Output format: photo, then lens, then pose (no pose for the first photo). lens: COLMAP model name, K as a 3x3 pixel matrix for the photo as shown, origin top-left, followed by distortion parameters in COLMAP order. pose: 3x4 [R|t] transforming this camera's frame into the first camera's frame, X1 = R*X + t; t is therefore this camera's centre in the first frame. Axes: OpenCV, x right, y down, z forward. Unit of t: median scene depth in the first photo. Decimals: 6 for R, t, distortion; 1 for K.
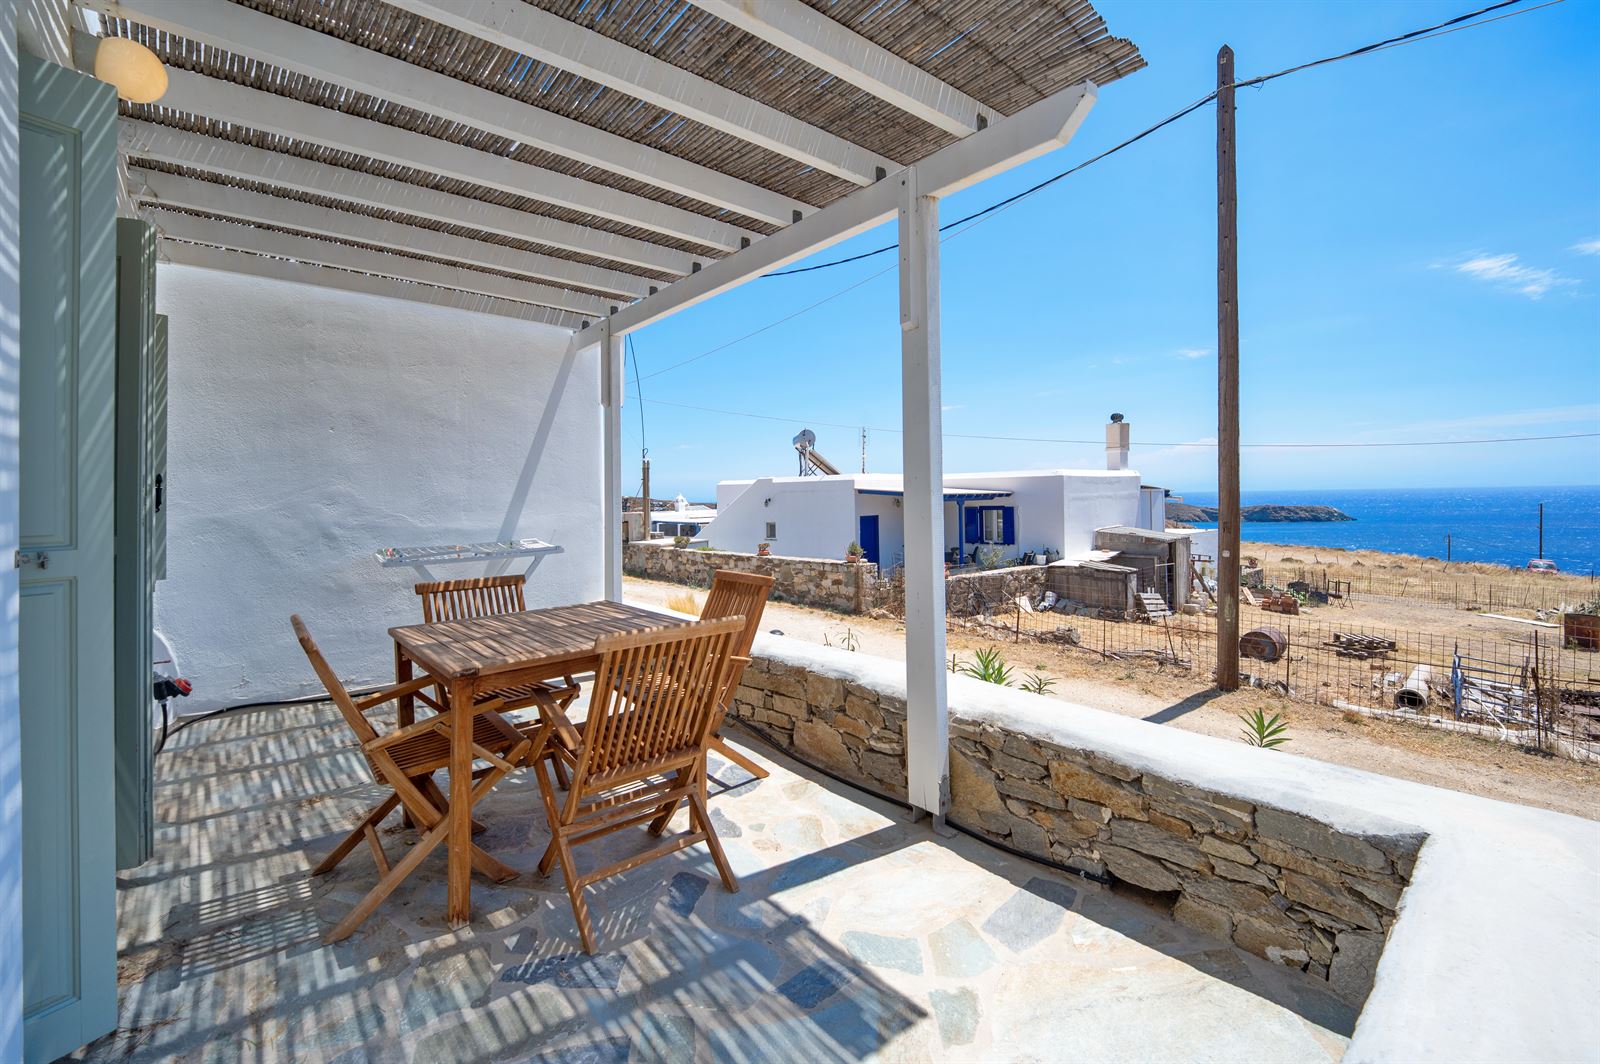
lens RADIAL K [[678.6, 0, 763.4], [0, 678.6, 500.9], [0, 0, 1]] dist [0.008781, -0.001336]
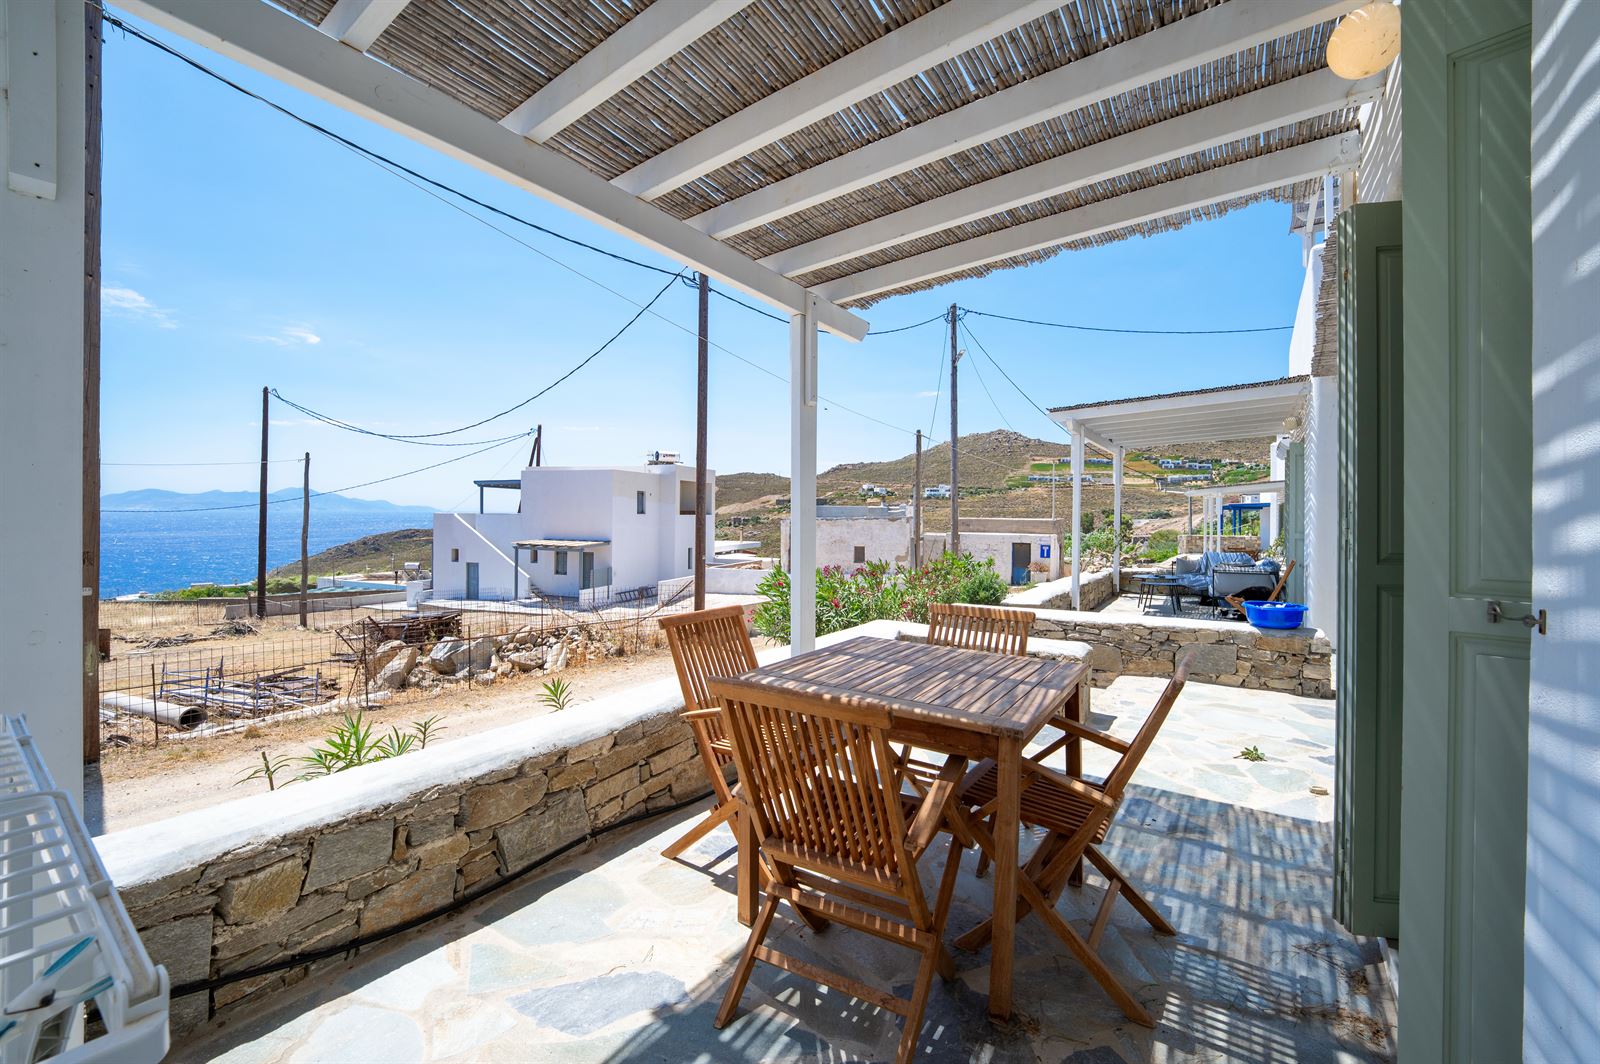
lens RADIAL K [[678.6, 0, 807.9], [0, 678.6, 528.2], [0, 0, 1]] dist [0.008781, -0.001336]
pose [[-0.324007, -0.003775, 0.946047, -0.158194], [-0.000184, 0.999992, 0.003927, -0.000870], [-0.946055, 0.001098, -0.324005, 0.203954]]
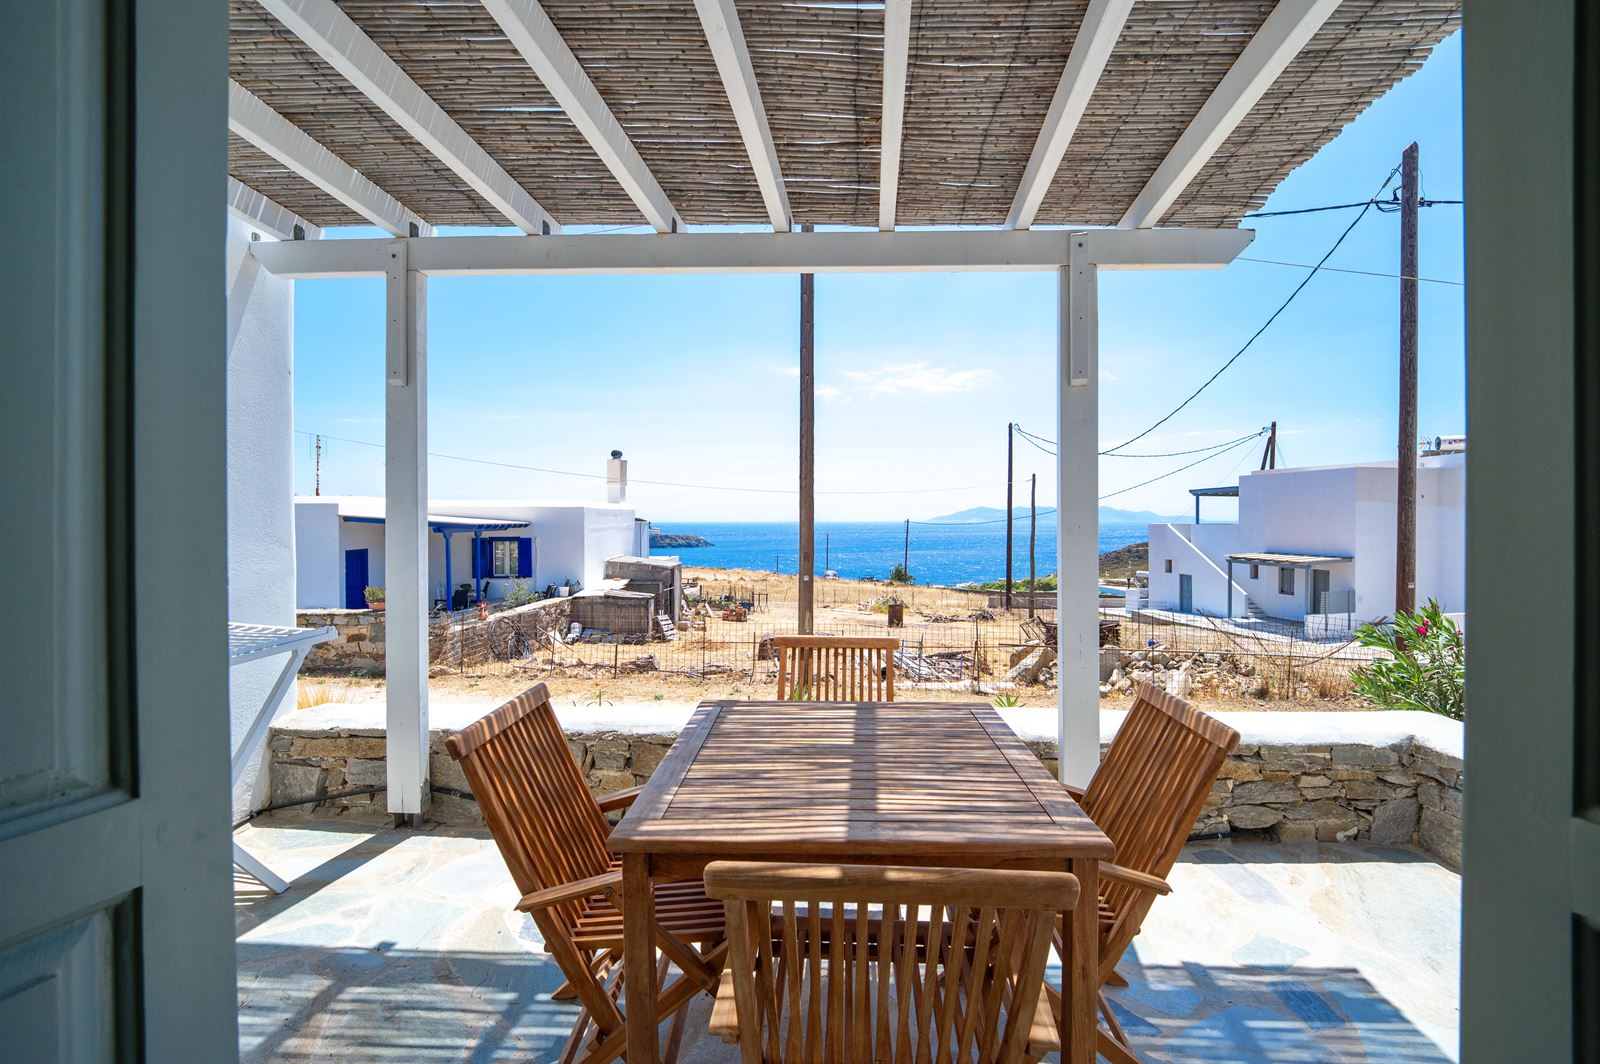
lens RADIAL K [[678.6, 0, 816.2], [0, 678.6, 531.2], [0, 0, 1]] dist [0.008781, -0.001336]
pose [[0.640769, 0.006008, 0.767710, -0.119585], [-0.008409, 0.999964, -0.000807, -0.003452], [-0.767688, -0.005938, 0.640796, 0.087687]]
